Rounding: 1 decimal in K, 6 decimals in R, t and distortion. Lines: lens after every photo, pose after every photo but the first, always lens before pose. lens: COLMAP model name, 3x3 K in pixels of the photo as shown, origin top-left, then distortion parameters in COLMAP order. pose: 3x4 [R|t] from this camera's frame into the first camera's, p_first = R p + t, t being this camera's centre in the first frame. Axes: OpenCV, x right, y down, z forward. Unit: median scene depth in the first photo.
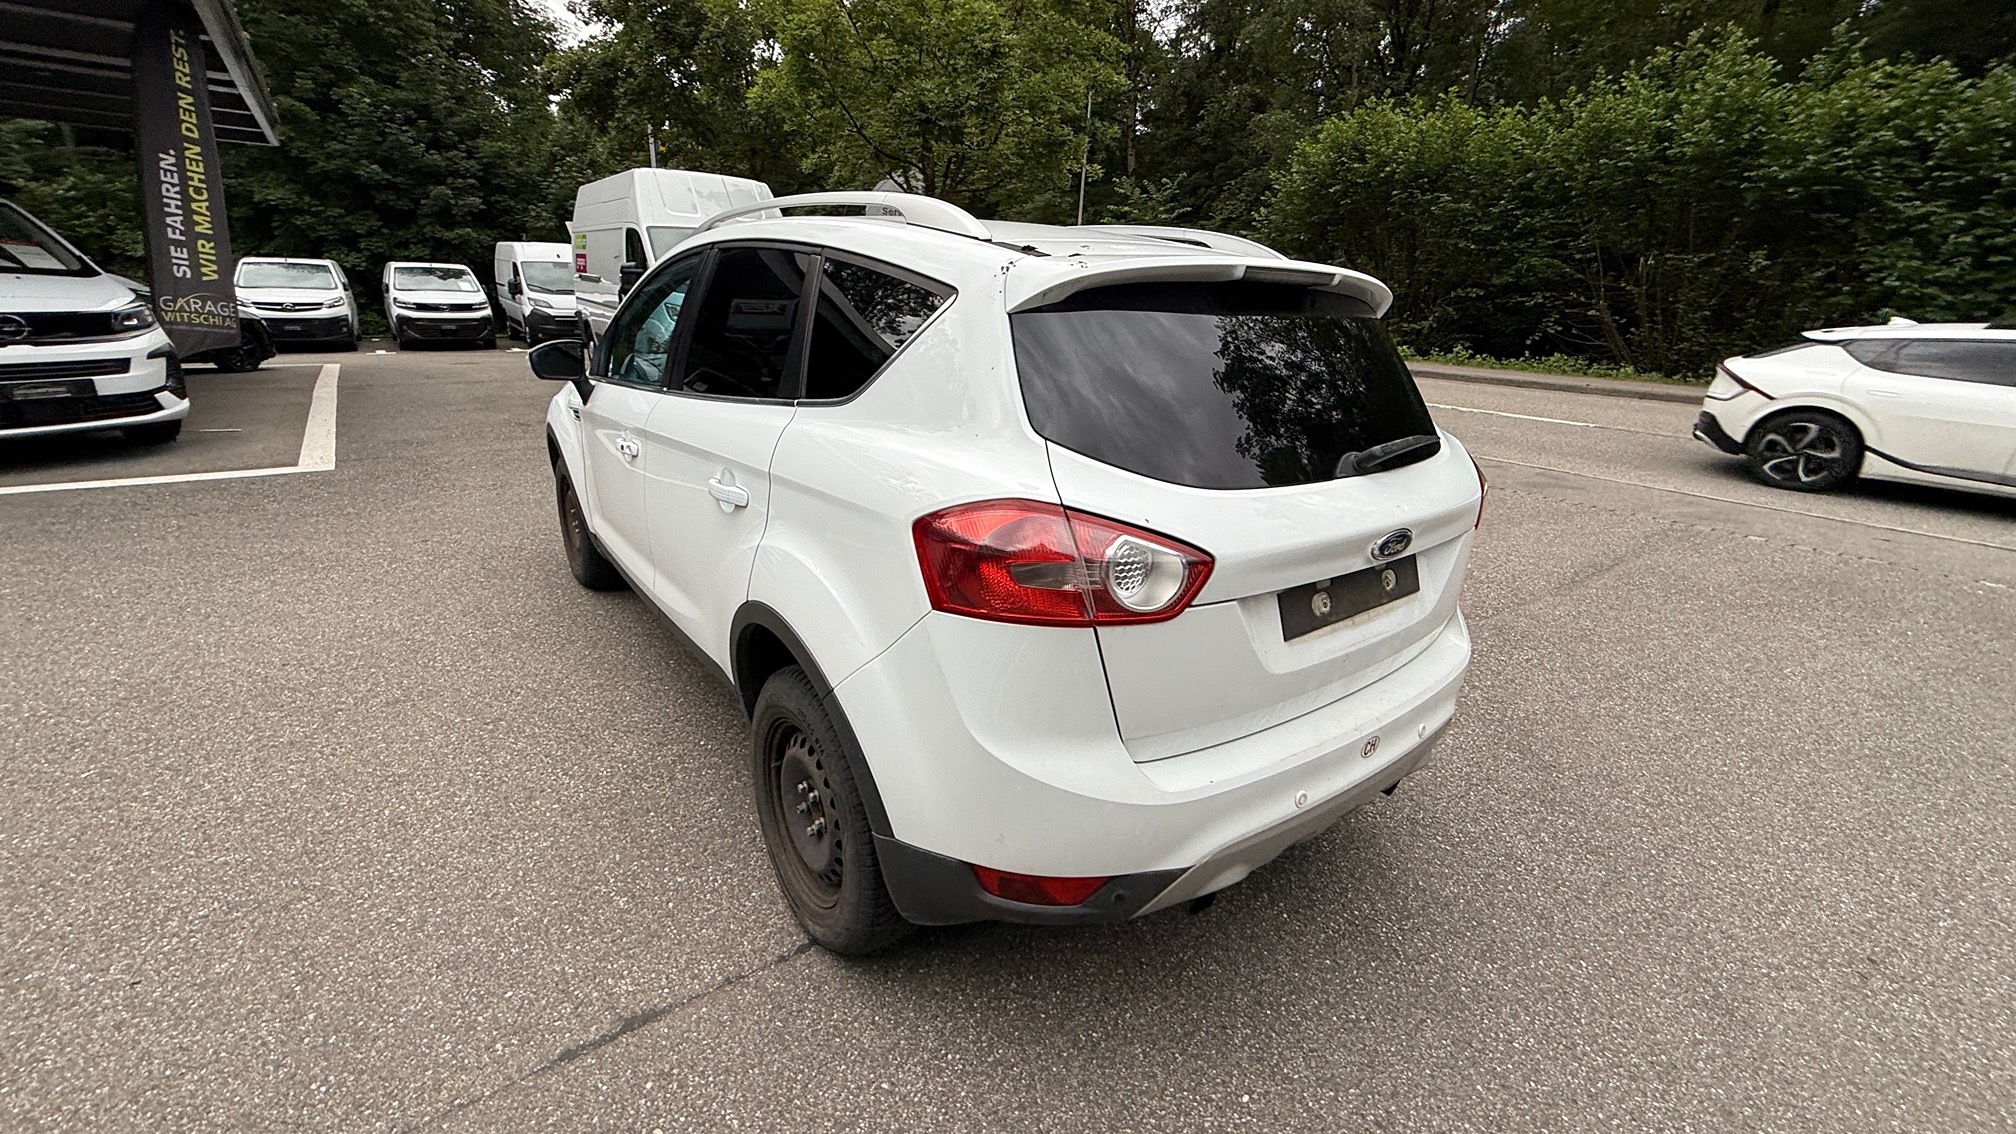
lens RADIAL K [[798.6, 0, 1003.2], [0, 798.6, 574.6], [0, 0, 1]] dist [0.000267, -0.000373]
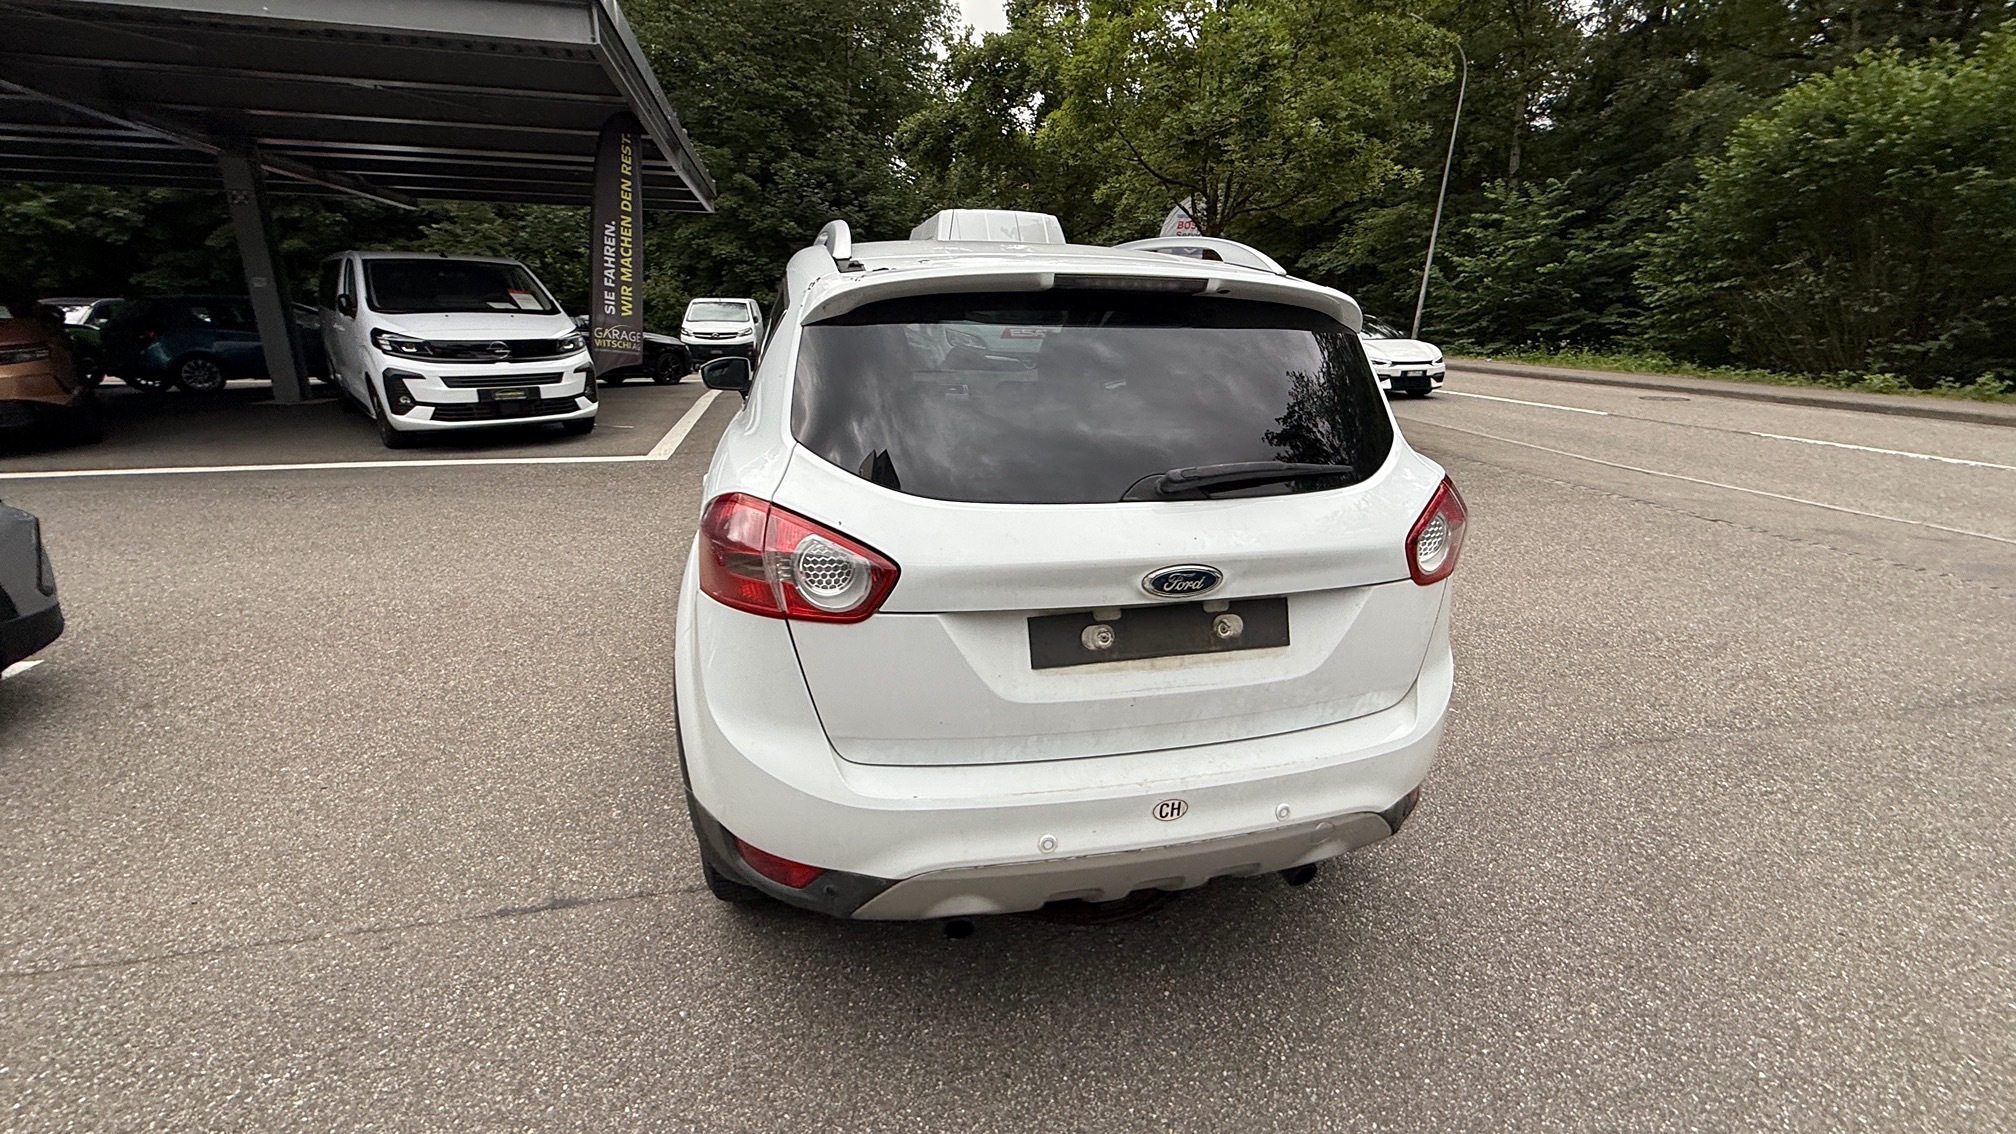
lens RADIAL K [[798.6, 0, 1004.7], [0, 798.6, 575.7], [0, 0, 1]] dist [0.000267, -0.000373]
pose [[0.917647, 0.105488, -0.383139, 0.150315], [-0.116000, 0.993240, -0.004362, -0.003710], [0.380089, 0.048447, 0.923680, 0.026425]]
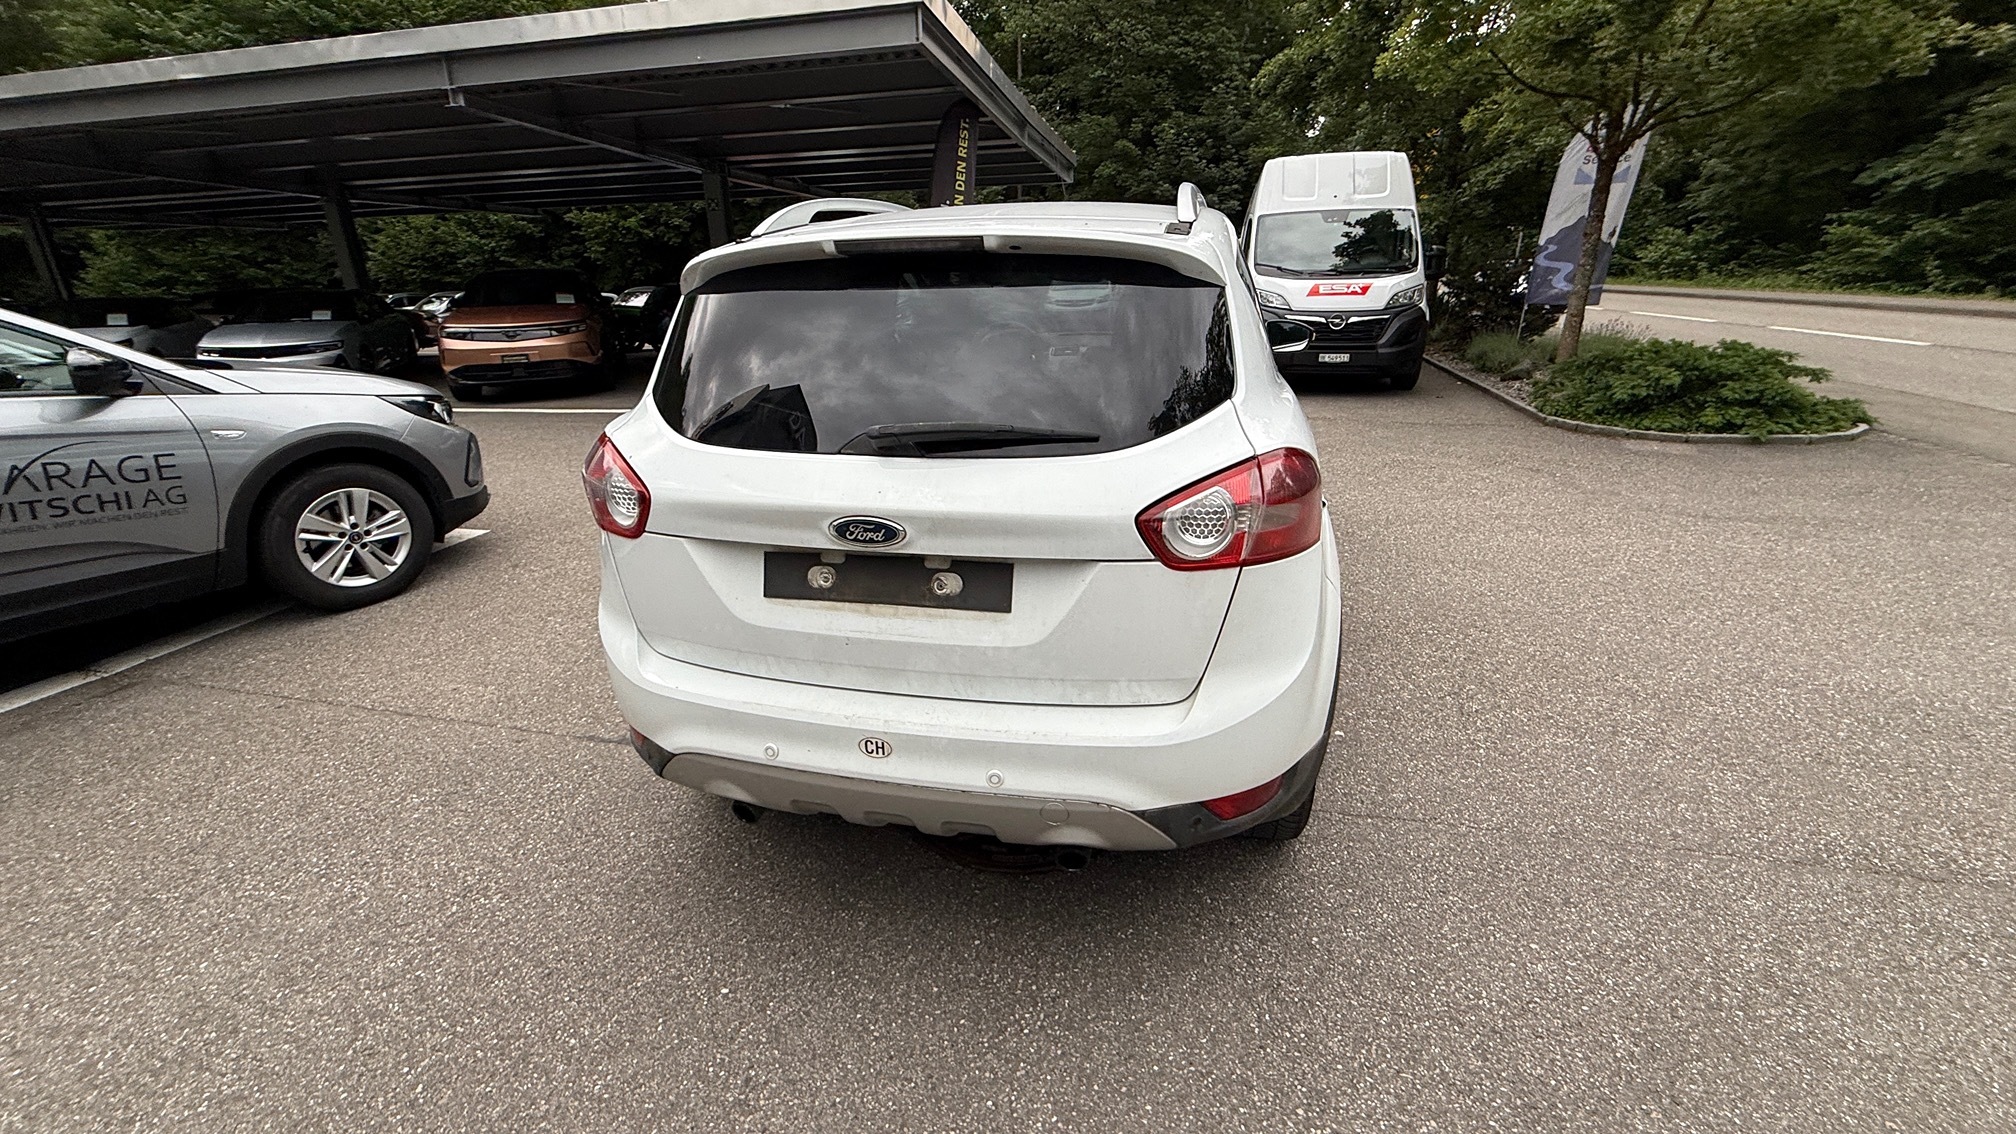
lens RADIAL K [[798.6, 0, 1004.7], [0, 798.6, 576.2], [0, 0, 1]] dist [0.000267, -0.000373]
pose [[0.641427, 0.222147, -0.734318, 0.299502], [-0.208433, 0.971618, 0.111869, -0.028865], [0.738327, 0.081301, 0.669524, 0.116854]]
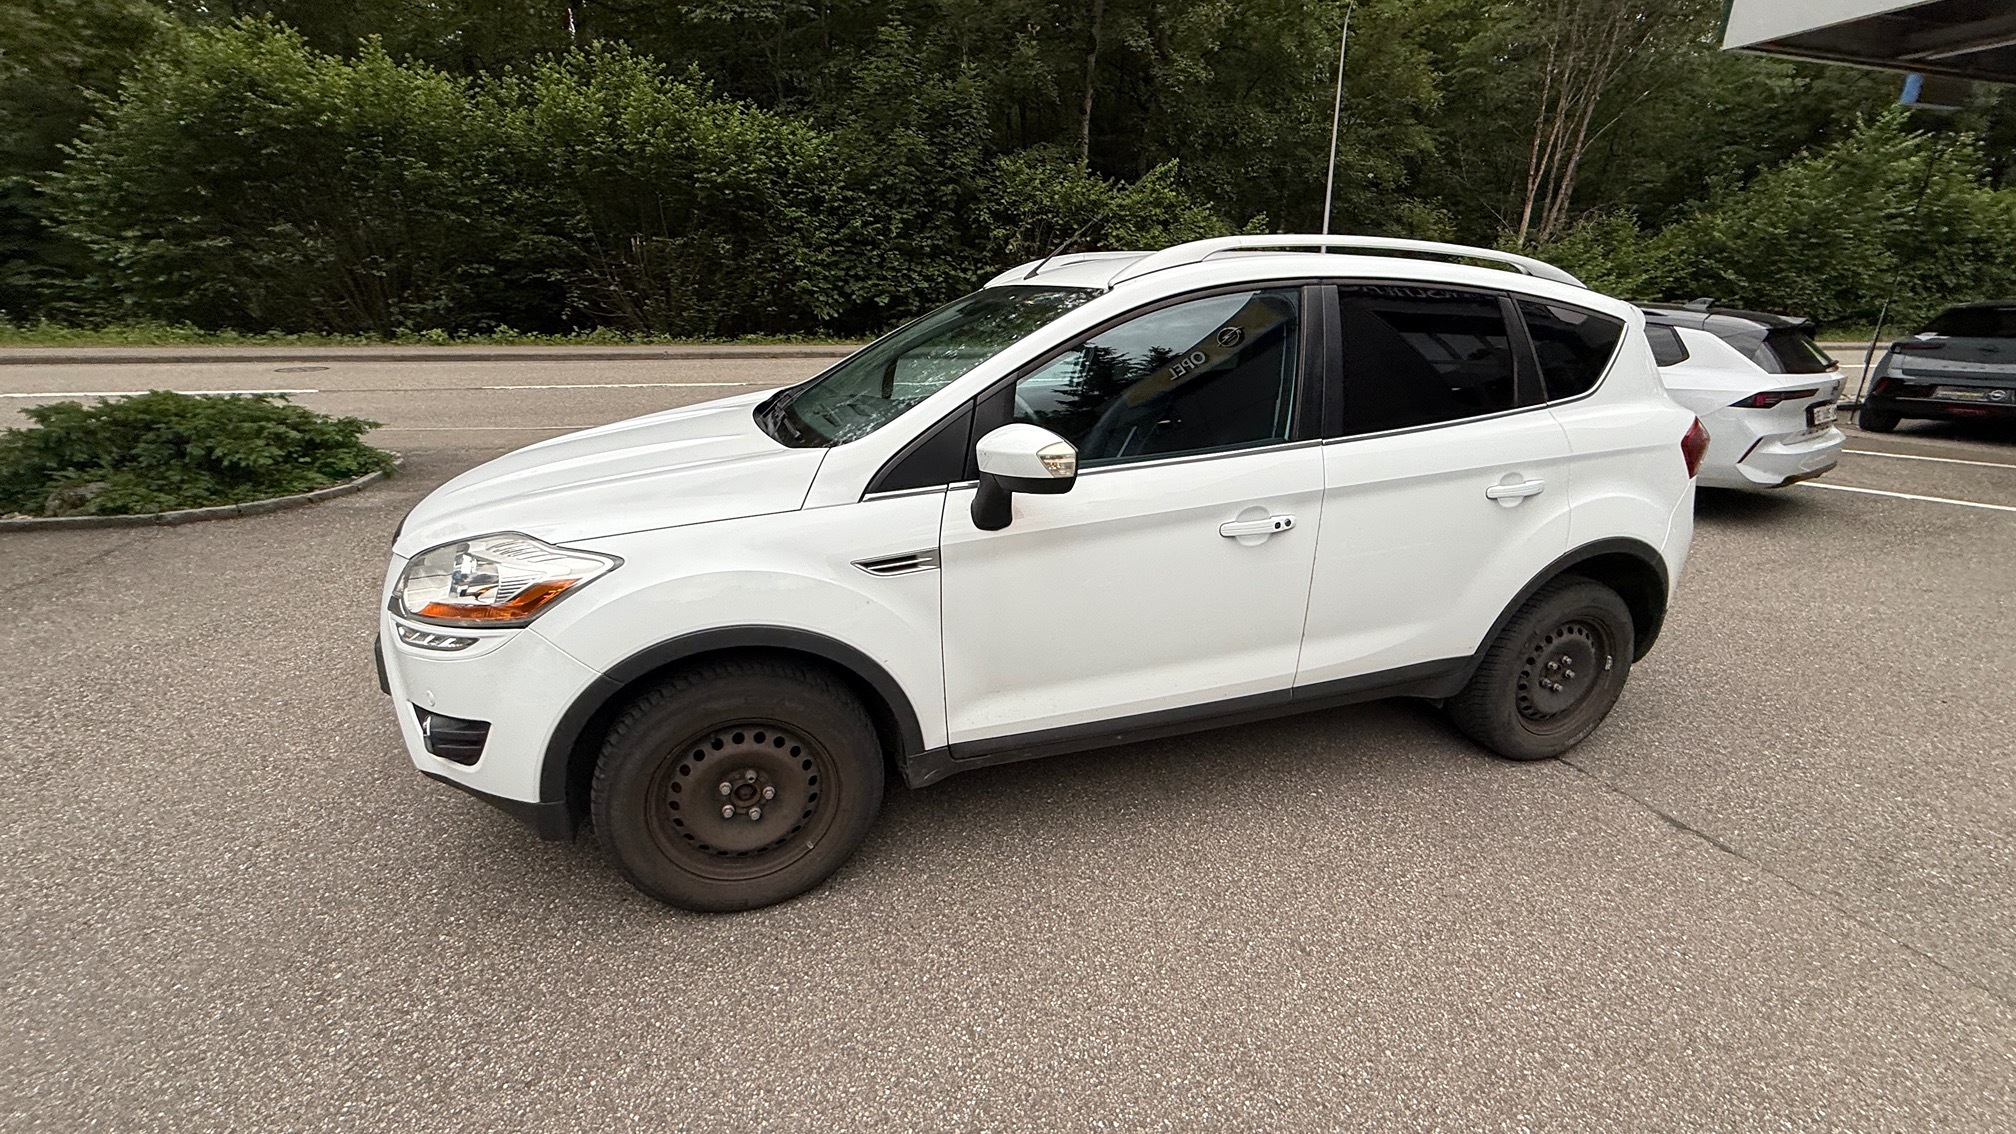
lens RADIAL K [[798.6, 0, 1002.1], [0, 798.6, 575.9], [0, 0, 1]] dist [0.000267, -0.000373]
pose [[0.319390, -0.343747, 0.883079, -0.517977], [0.310446, 0.918417, 0.245221, -0.158483], [-0.895329, 0.195827, 0.400048, 0.370756]]
